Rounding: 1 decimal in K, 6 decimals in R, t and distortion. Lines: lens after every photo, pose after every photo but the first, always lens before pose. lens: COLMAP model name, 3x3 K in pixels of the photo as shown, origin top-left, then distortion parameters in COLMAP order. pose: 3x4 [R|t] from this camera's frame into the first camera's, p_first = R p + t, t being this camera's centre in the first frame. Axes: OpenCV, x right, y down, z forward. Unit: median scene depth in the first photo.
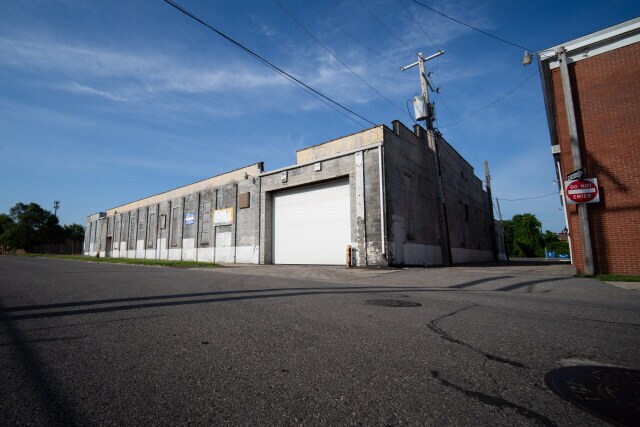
lens RADIAL K [[327.7, 0, 297.4], [0, 327.7, 214.8], [0, 0, 1]] dist [0.007061, 0.001764]
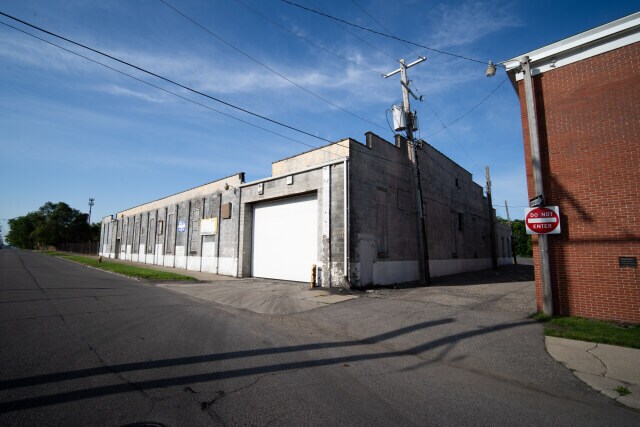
lens RADIAL K [[310.0, 0, 321.0], [0, 310.0, 213.9], [0, 0, 1]] dist [0.011511, 0.000344]
pose [[0.999438, 0.004177, -0.033261, 0.149614], [-0.003526, 0.999802, 0.019601, -0.052793], [0.033337, -0.019473, 0.999254, 0.070119]]
